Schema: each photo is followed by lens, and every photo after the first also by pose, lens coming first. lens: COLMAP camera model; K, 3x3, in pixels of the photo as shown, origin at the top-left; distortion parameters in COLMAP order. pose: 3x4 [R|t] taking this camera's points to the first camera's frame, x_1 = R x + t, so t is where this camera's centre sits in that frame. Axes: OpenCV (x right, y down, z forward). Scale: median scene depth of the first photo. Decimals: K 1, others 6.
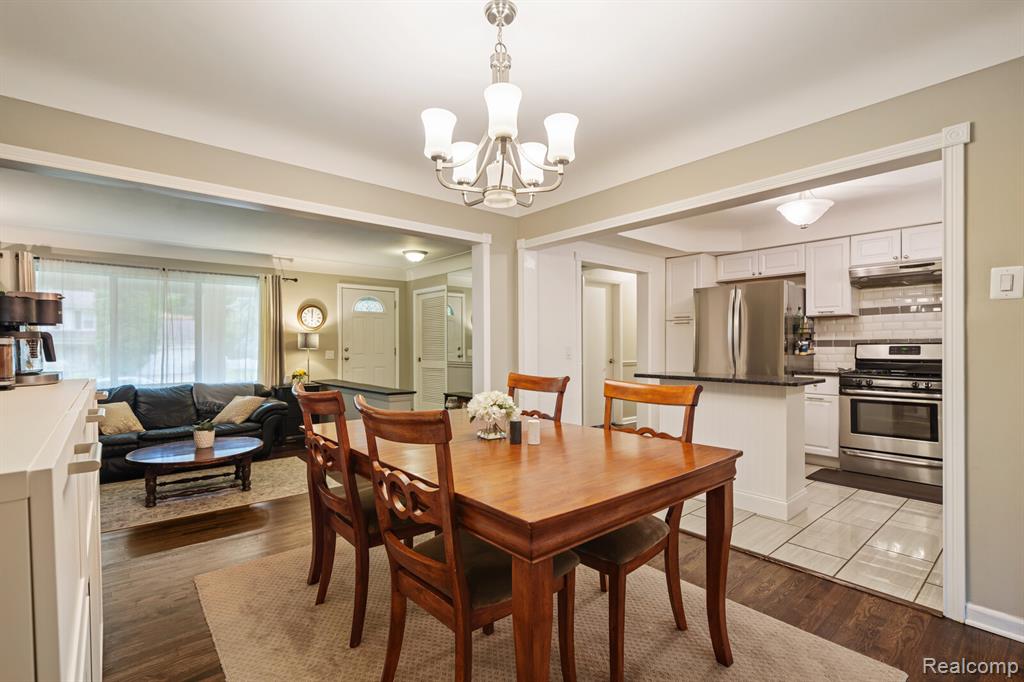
lens RADIAL K [[479.0, 0, 512.0], [0, 479.0, 341.0], [0, 0, 1]] dist [0.001150, -0.000135]
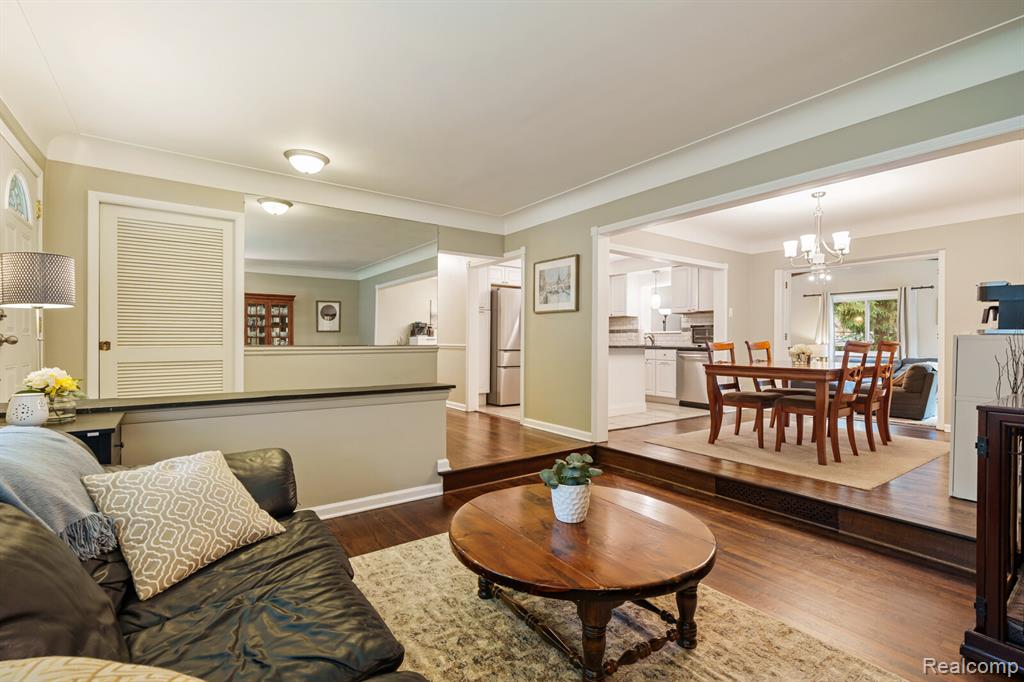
lens RADIAL K [[479.0, 0, 512.0], [0, 479.0, 341.0], [0, 0, 1]] dist [0.001150, -0.000135]
pose [[0.080403, 0.003639, 0.996756, -1.092282], [-0.015102, 0.999883, -0.002432, 0.050120], [-0.996648, -0.014858, 0.080448, 0.964936]]
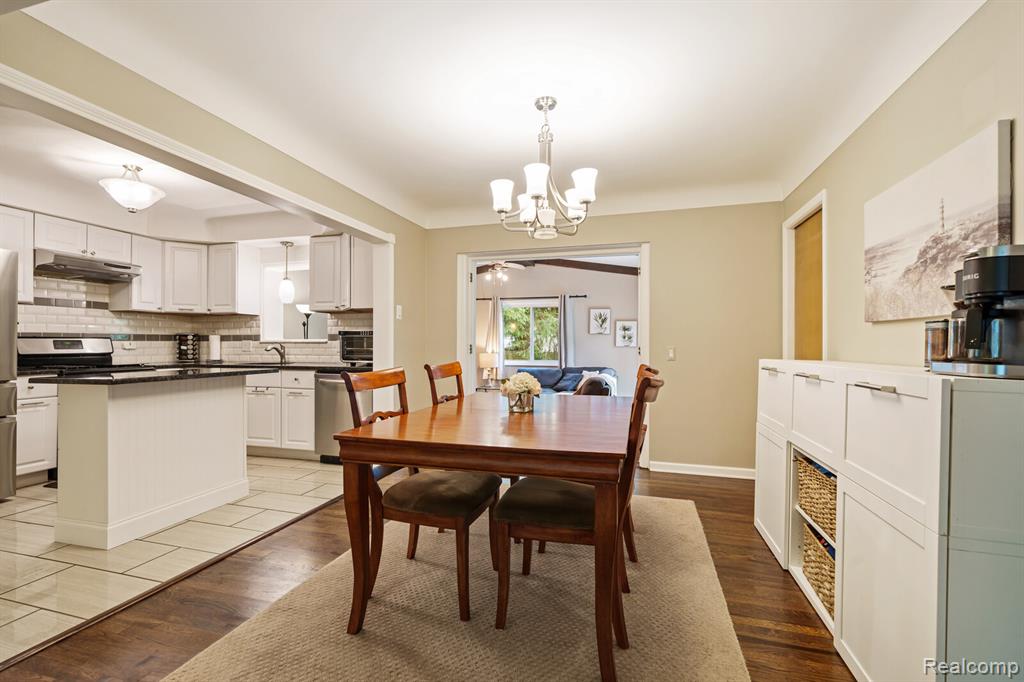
lens RADIAL K [[465.5, 0, 508.4], [0, 465.5, 341.4], [0, 0, 1]] dist [-0.006447, -0.000302]
pose [[-0.547176, 0.006908, 0.836989, -0.452318], [-0.009941, 0.999842, -0.014750, 0.017355], [-0.836959, -0.016391, -0.547021, 0.734134]]
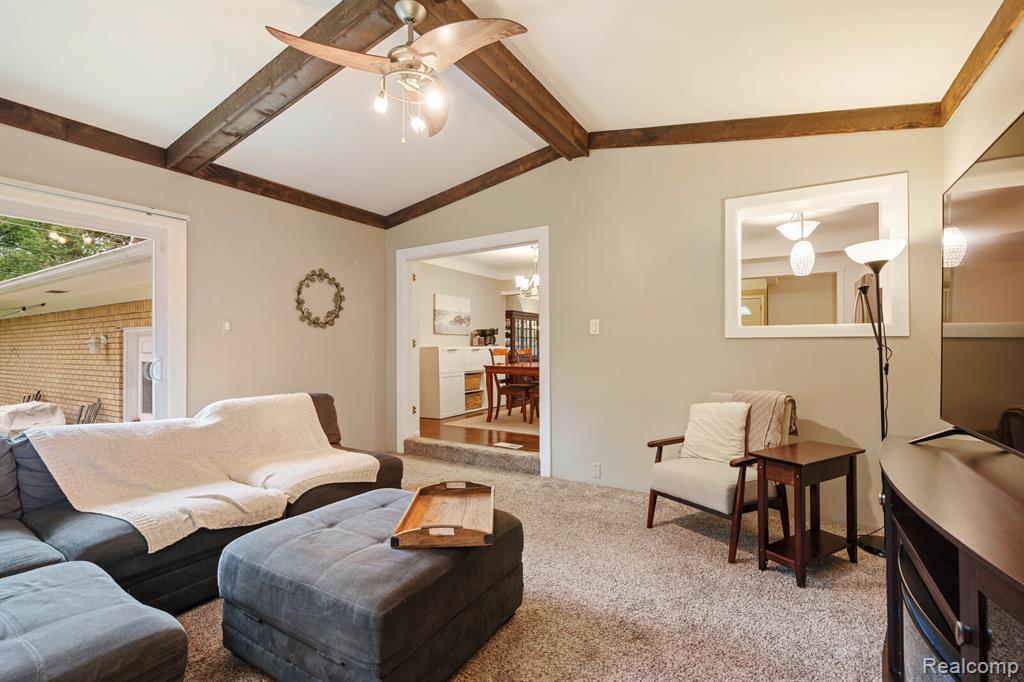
lens RADIAL K [[465.5, 0, 508.4], [0, 465.5, 341.4], [0, 0, 1]] dist [-0.006447, -0.000302]
pose [[0.315408, -0.012000, -0.948880, 1.322503], [0.015953, 0.999846, -0.007342, 0.026534], [0.948822, -0.012821, 0.315551, -0.142924]]
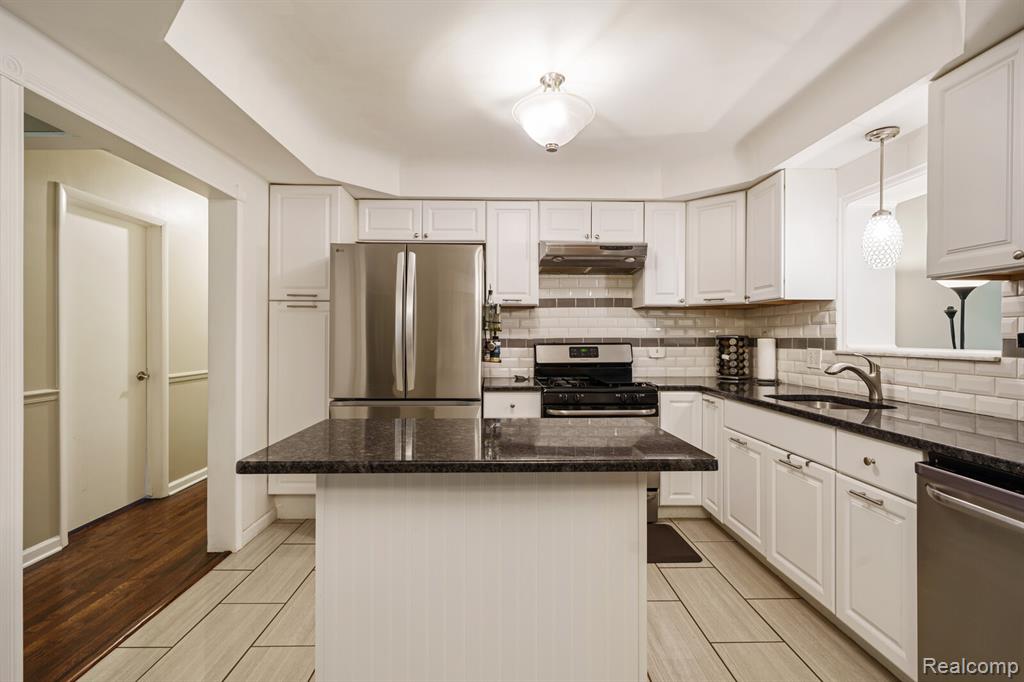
lens RADIAL K [[465.5, 0, 508.4], [0, 465.5, 341.4], [0, 0, 1]] dist [-0.006447, -0.000302]
pose [[0.643725, -0.006633, 0.765228, 0.118111], [-0.010322, 0.999796, 0.017350, -0.010974], [-0.765187, -0.019067, 0.643525, 0.562682]]
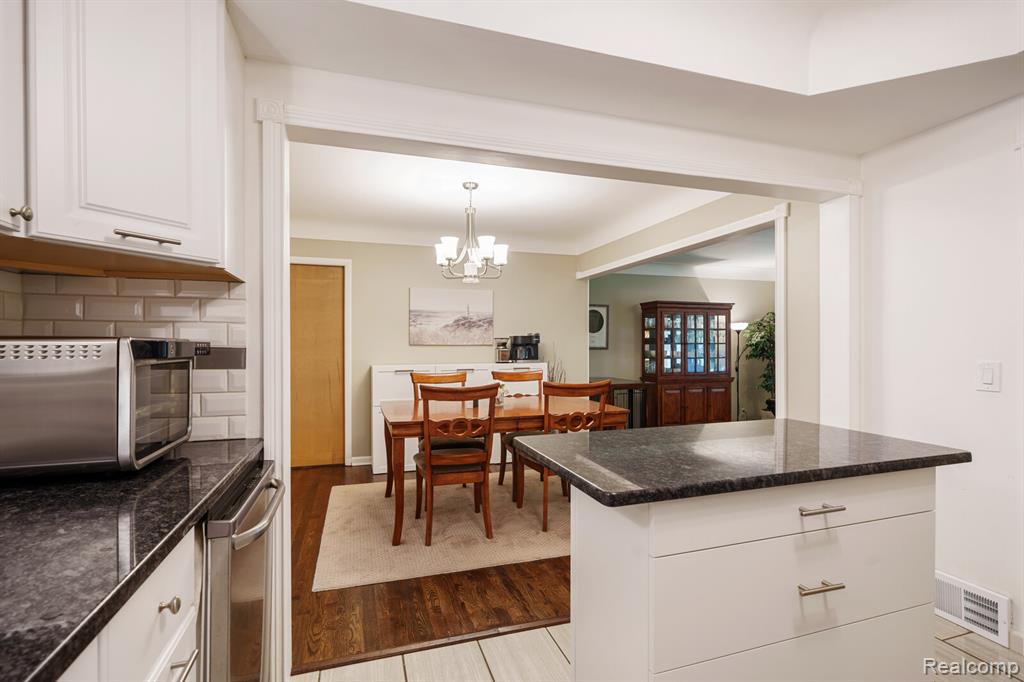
lens RADIAL K [[479.0, 0, 512.0], [0, 479.0, 341.0], [0, 0, 1]] dist [0.001150, -0.000135]
pose [[-0.389845, -0.005487, -0.920864, 0.684094], [0.013271, 0.999845, -0.011576, -0.008875], [0.920785, -0.016734, -0.389712, 0.764574]]
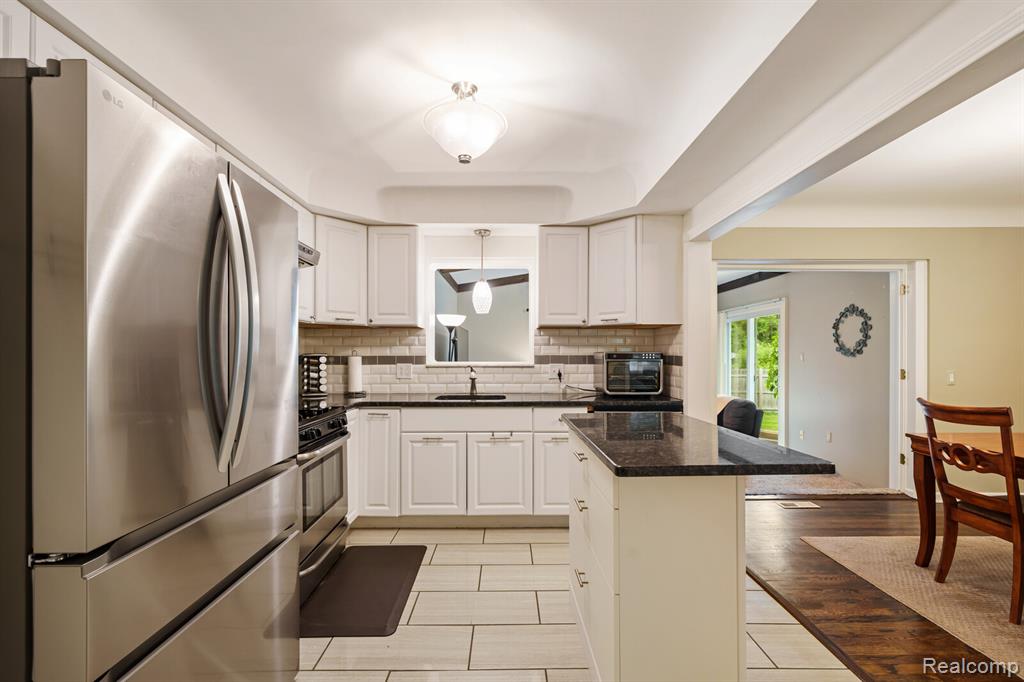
lens RADIAL K [[466.9, 0, 510.5], [0, 466.9, 355.4], [0, 0, 1]] dist [-0.002810, -0.000231]
pose [[-0.762797, -0.000605, 0.646638, 0.177274], [-0.006711, 0.999953, -0.006981, -0.005226], [-0.646603, -0.009665, -0.762765, 1.152129]]
